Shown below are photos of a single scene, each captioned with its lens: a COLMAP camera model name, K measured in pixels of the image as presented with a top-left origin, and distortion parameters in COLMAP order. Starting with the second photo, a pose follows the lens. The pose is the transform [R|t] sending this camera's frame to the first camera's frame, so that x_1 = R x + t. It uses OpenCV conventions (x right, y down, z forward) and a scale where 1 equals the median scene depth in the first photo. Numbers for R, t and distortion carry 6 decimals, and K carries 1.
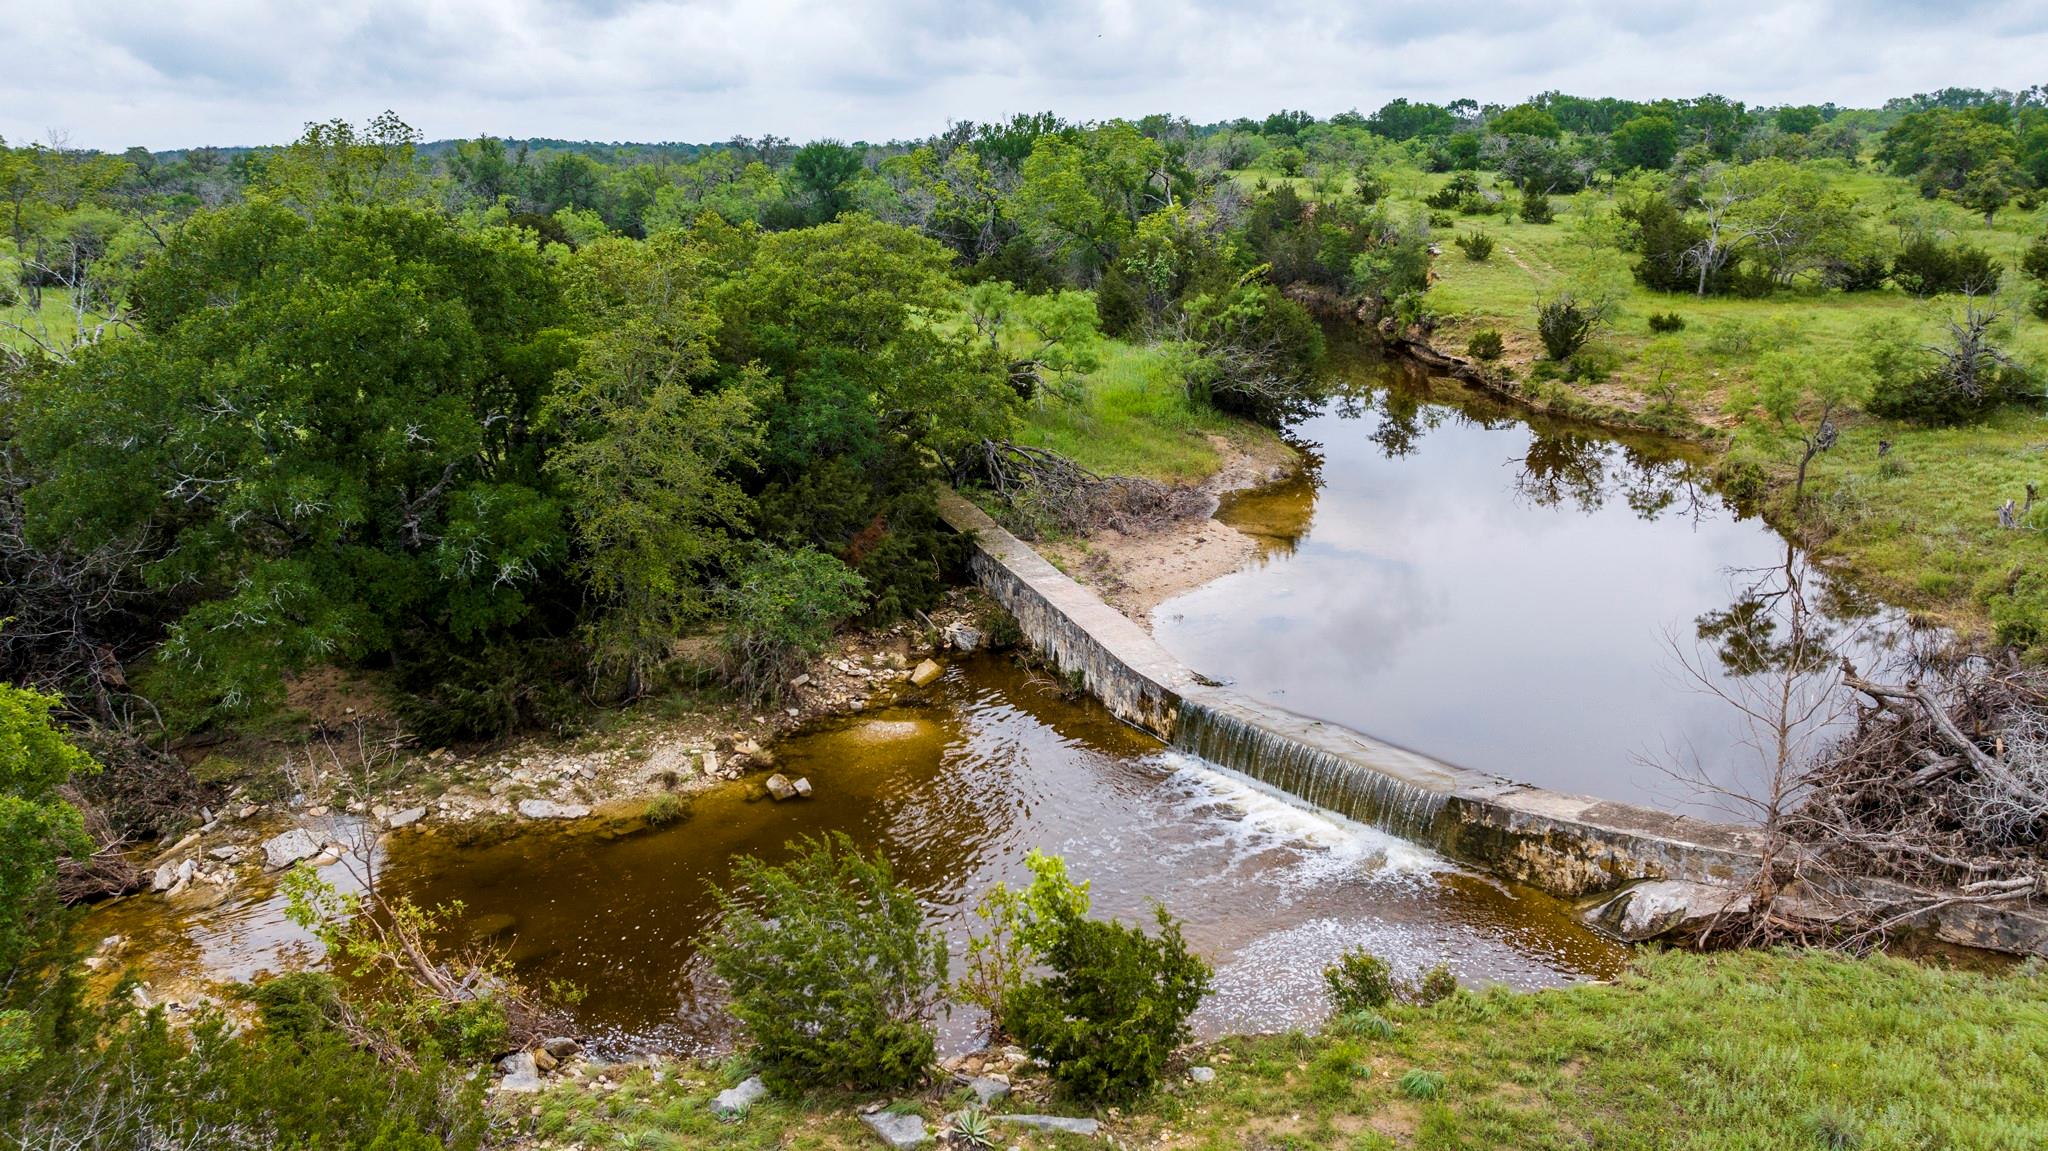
lens RADIAL K [[1420.8, 0, 1027.5], [0, 1420.8, 569.7], [0, 0, 1]] dist [-0.008178, 0.002318]
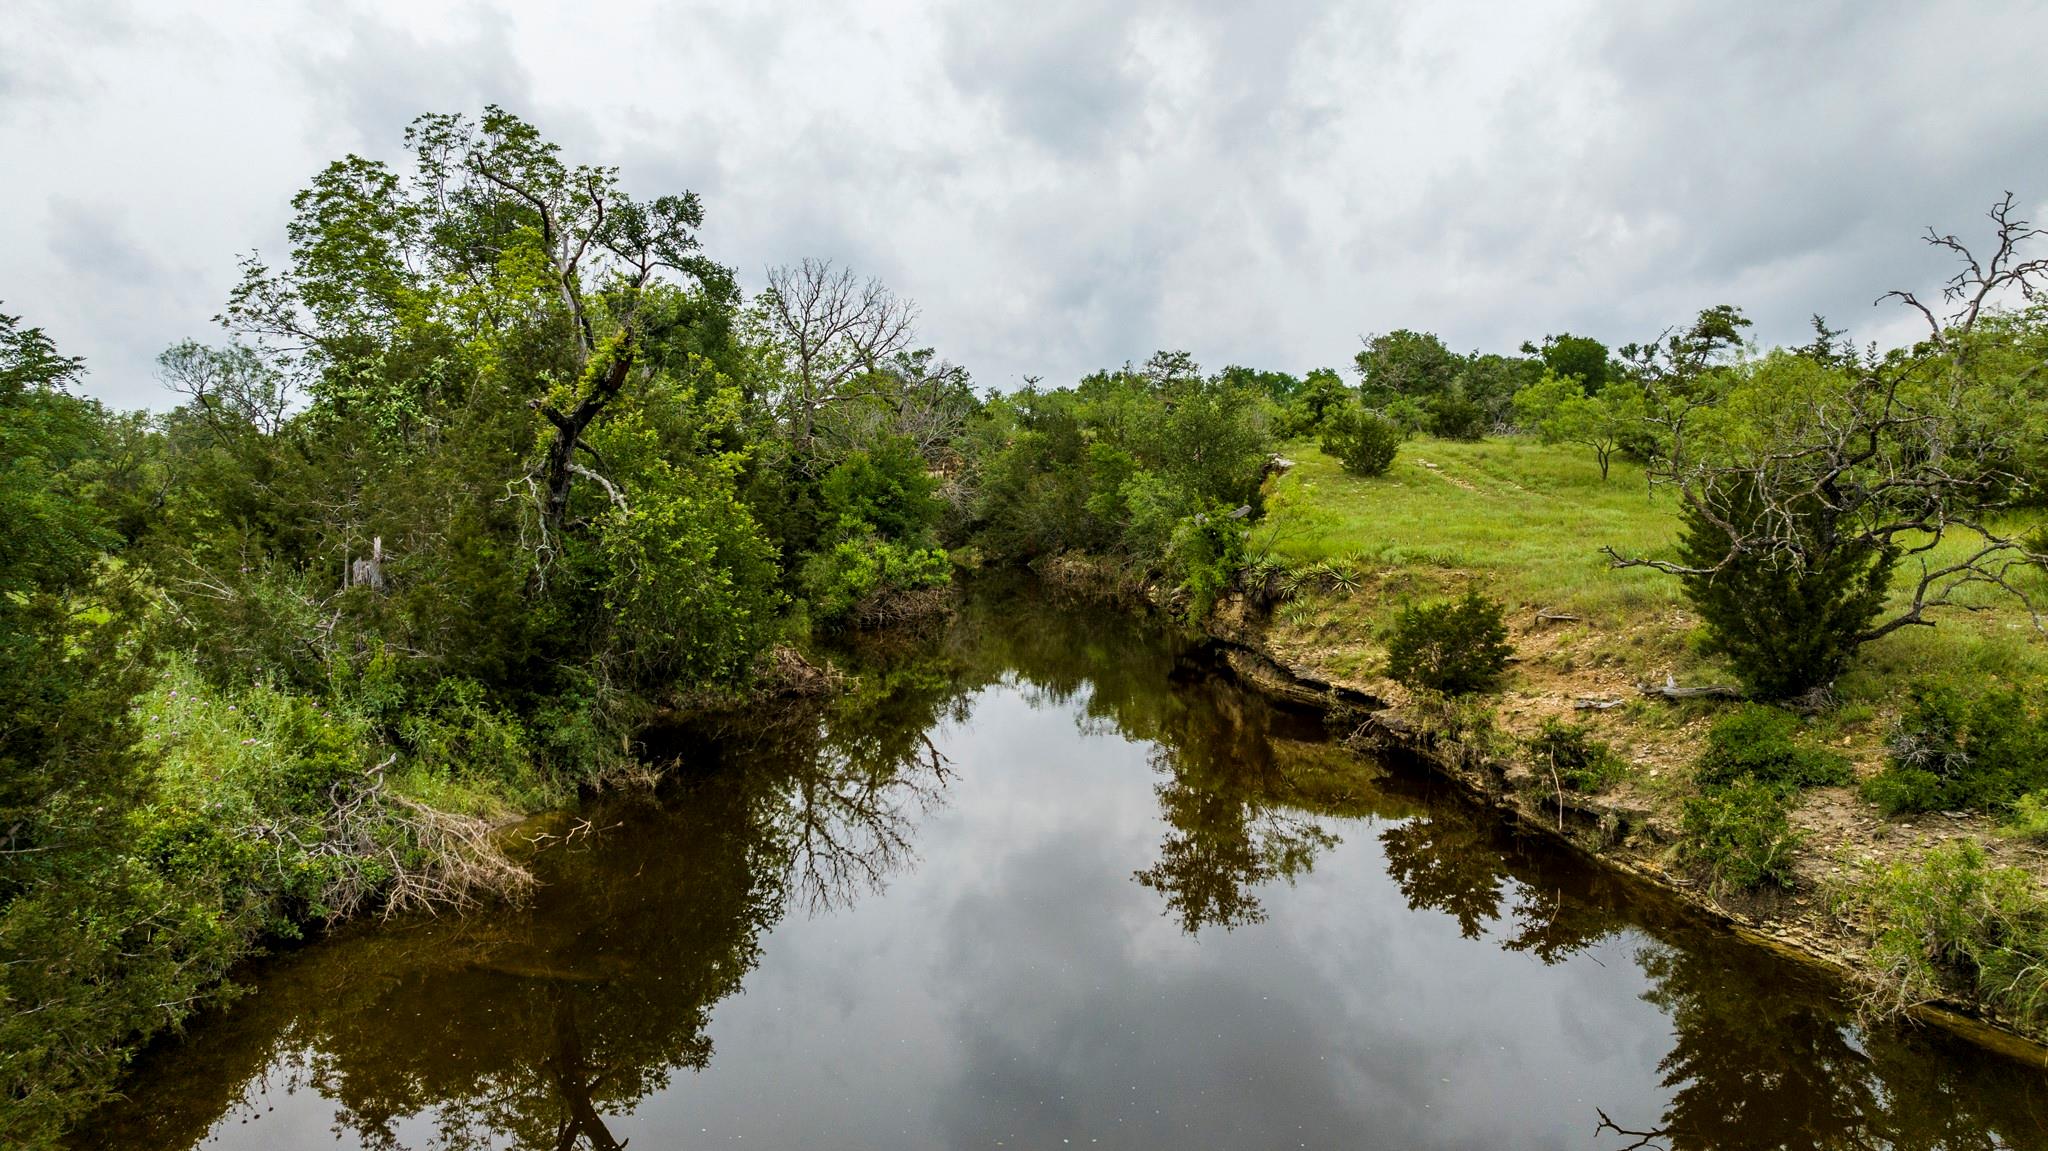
lens RADIAL K [[1420.8, 0, 1025.2], [0, 1420.8, 580.9], [0, 0, 1]] dist [-0.008178, 0.002318]
pose [[0.996657, -0.003168, 0.081639, 0.190664], [0.020203, 0.977769, -0.208709, -0.100137], [-0.079163, 0.209661, 0.974564, 0.645390]]
